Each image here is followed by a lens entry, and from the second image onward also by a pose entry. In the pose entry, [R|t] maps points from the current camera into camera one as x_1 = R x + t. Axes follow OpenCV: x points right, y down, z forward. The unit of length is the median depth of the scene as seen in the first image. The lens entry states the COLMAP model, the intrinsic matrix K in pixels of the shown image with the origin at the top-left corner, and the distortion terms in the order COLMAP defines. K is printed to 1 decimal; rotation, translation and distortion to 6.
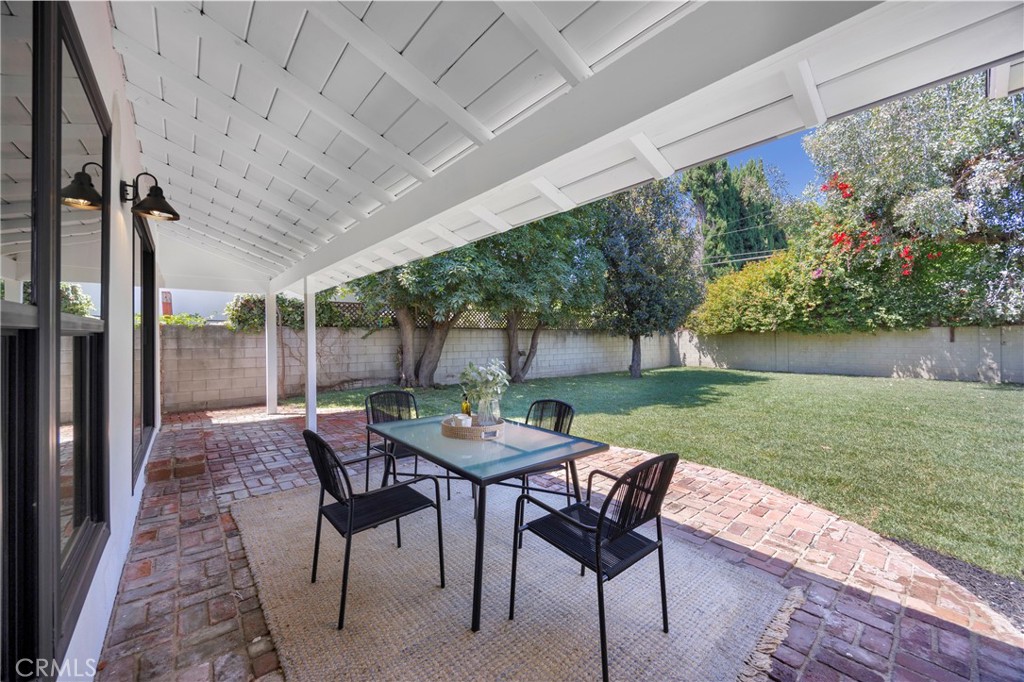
lens RADIAL K [[387.7, 0, 511.8], [0, 387.7, 334.4], [0, 0, 1]] dist [-0.001794, -0.000191]
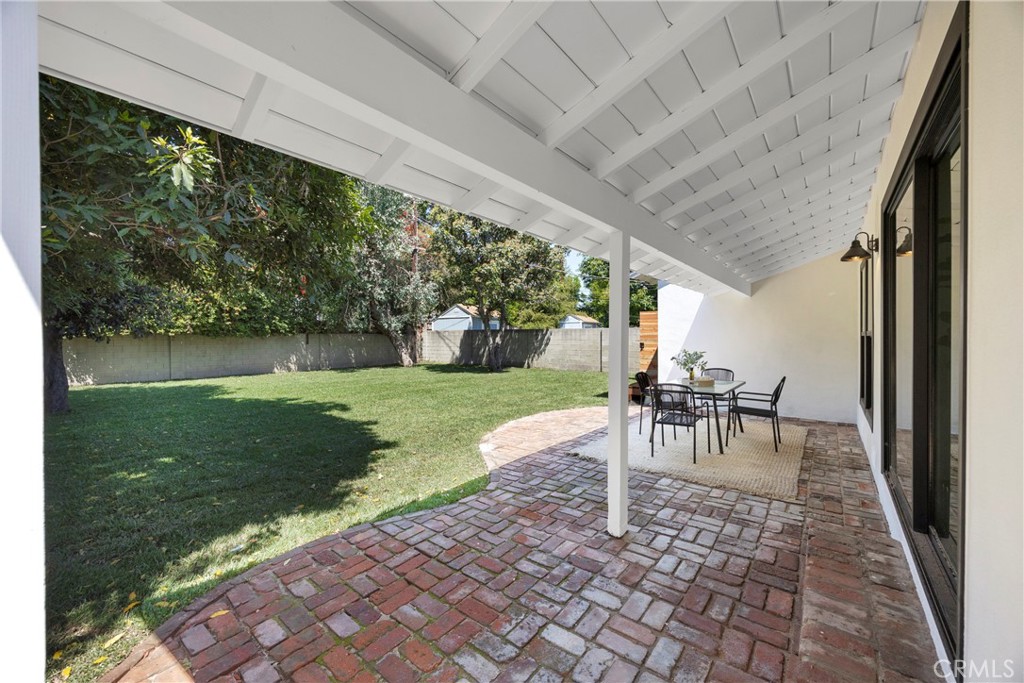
lens RADIAL K [[387.7, 0, 511.8], [0, 387.7, 334.9], [0, 0, 1]] dist [-0.001794, -0.000191]
pose [[-0.176413, 0.013401, 0.984225, -0.447362], [-0.003847, 0.999890, -0.014303, 0.003407], [-0.984309, -0.006310, -0.176343, 0.532709]]
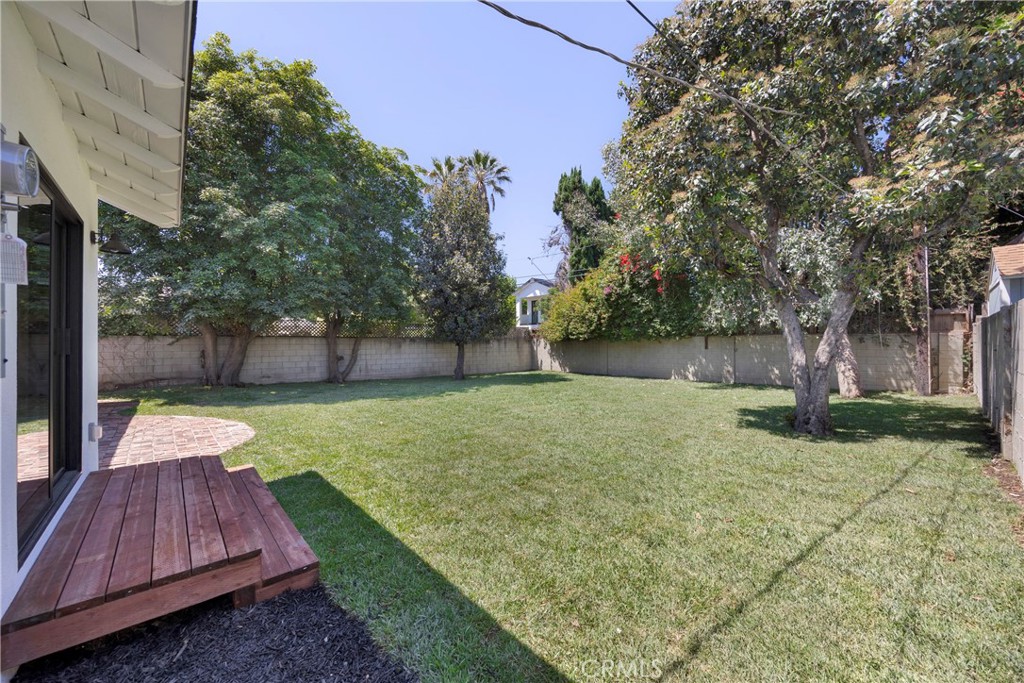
lens RADIAL K [[395.1, 0, 512.0], [0, 395.1, 341.5], [0, 0, 1]] dist [0.000110, -0.000013]
pose [[0.999935, 0.002846, 0.010997, 0.566499], [-0.002887, 0.999989, 0.003656, -0.006993], [-0.010987, -0.003688, 0.999933, -0.207530]]
